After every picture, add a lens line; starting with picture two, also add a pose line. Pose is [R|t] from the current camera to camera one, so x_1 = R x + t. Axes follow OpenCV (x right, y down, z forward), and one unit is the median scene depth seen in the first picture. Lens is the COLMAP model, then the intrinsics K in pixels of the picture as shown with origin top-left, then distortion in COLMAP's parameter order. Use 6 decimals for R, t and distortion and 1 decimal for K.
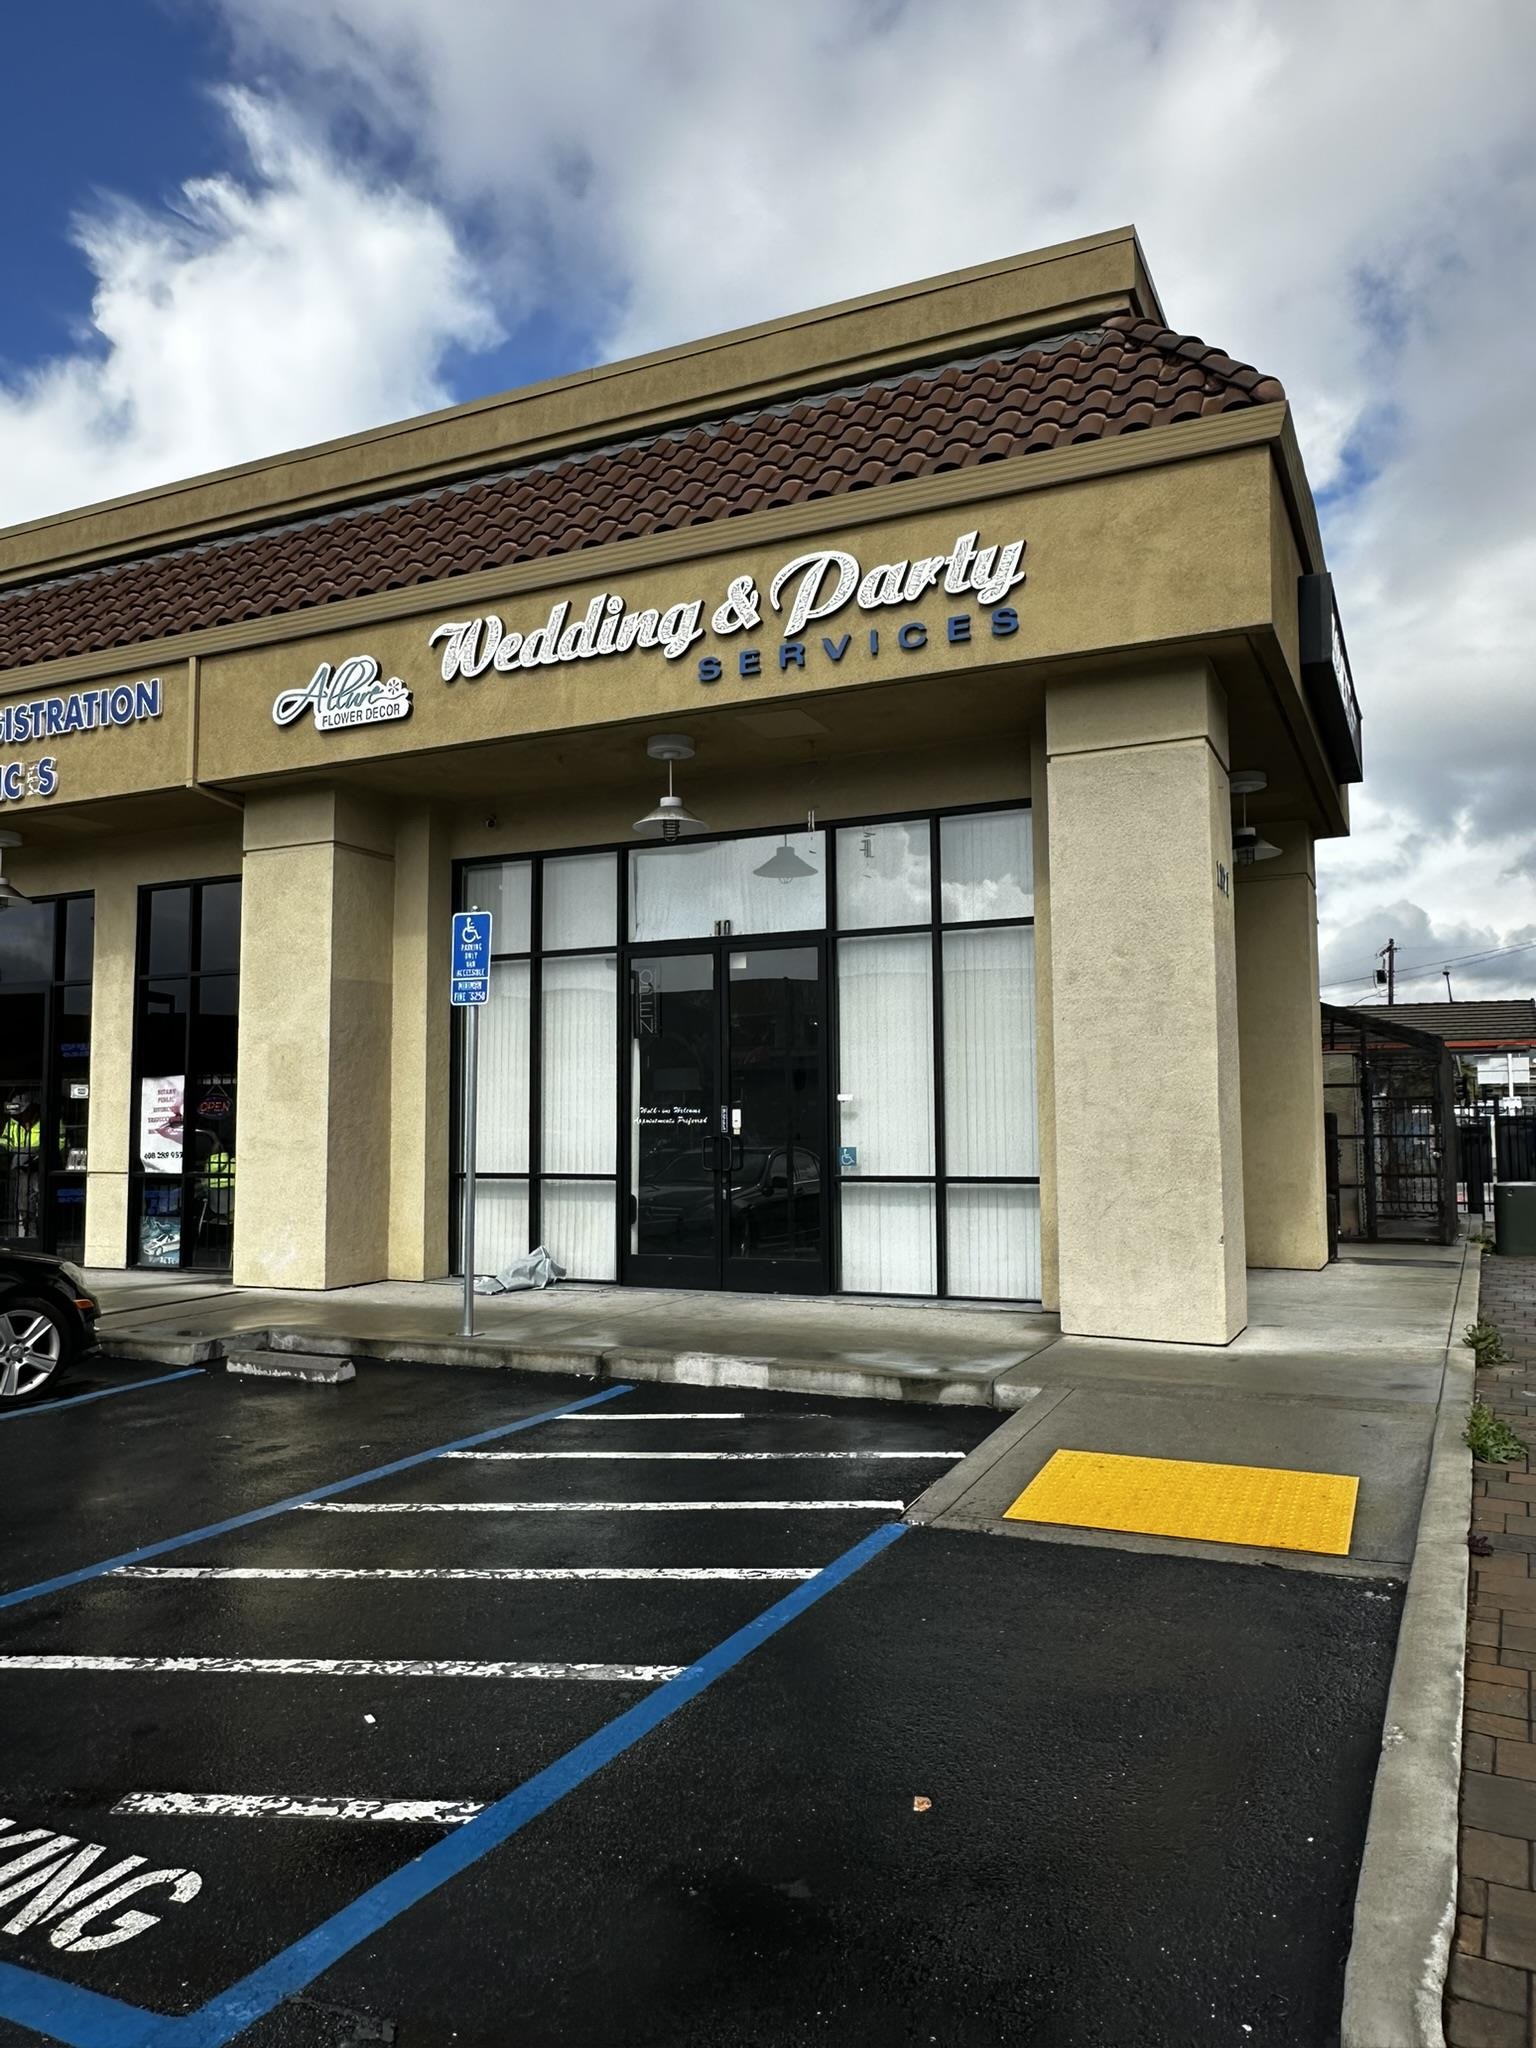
lens RADIAL K [[1424.2, 0, 768.0], [0, 1424.2, 1024.0], [0, 0, 1]] dist [-0.005386, -0.038914]
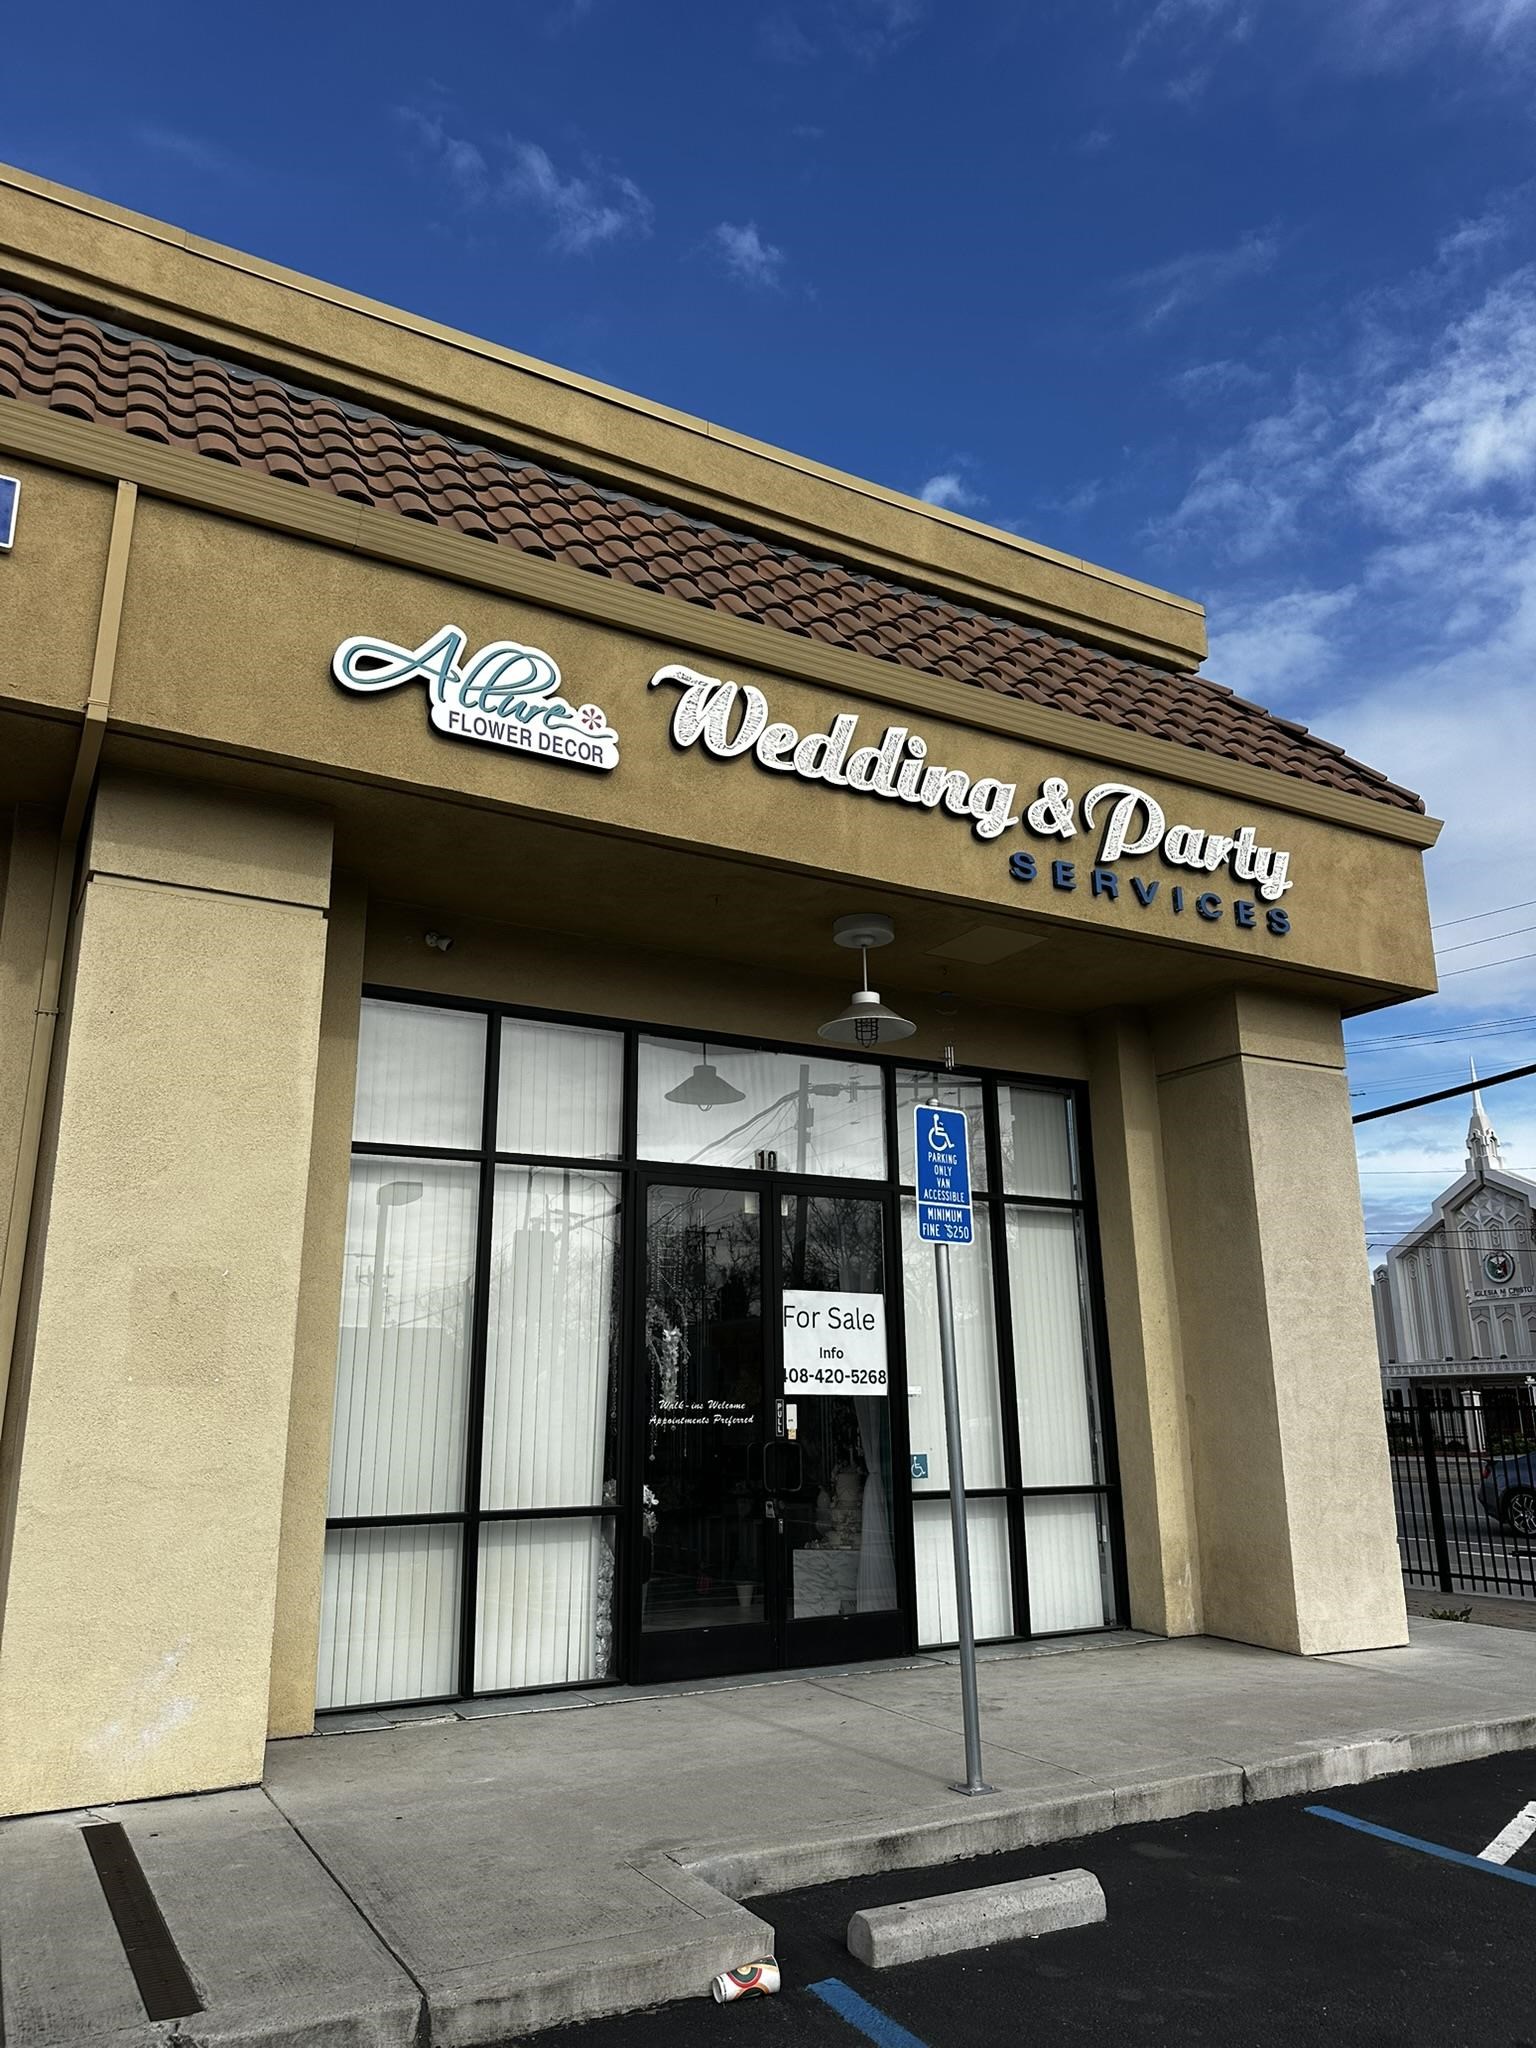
lens RADIAL K [[1399.6, 0, 768.0], [0, 1399.6, 1024.0], [0, 0, 1]] dist [0.105907, -0.174365]
pose [[0.581246, 0.215034, 0.784801, -0.735062], [-0.058558, 0.973005, -0.223231, 0.034893], [-0.811618, 0.083796, 0.578148, 0.626922]]
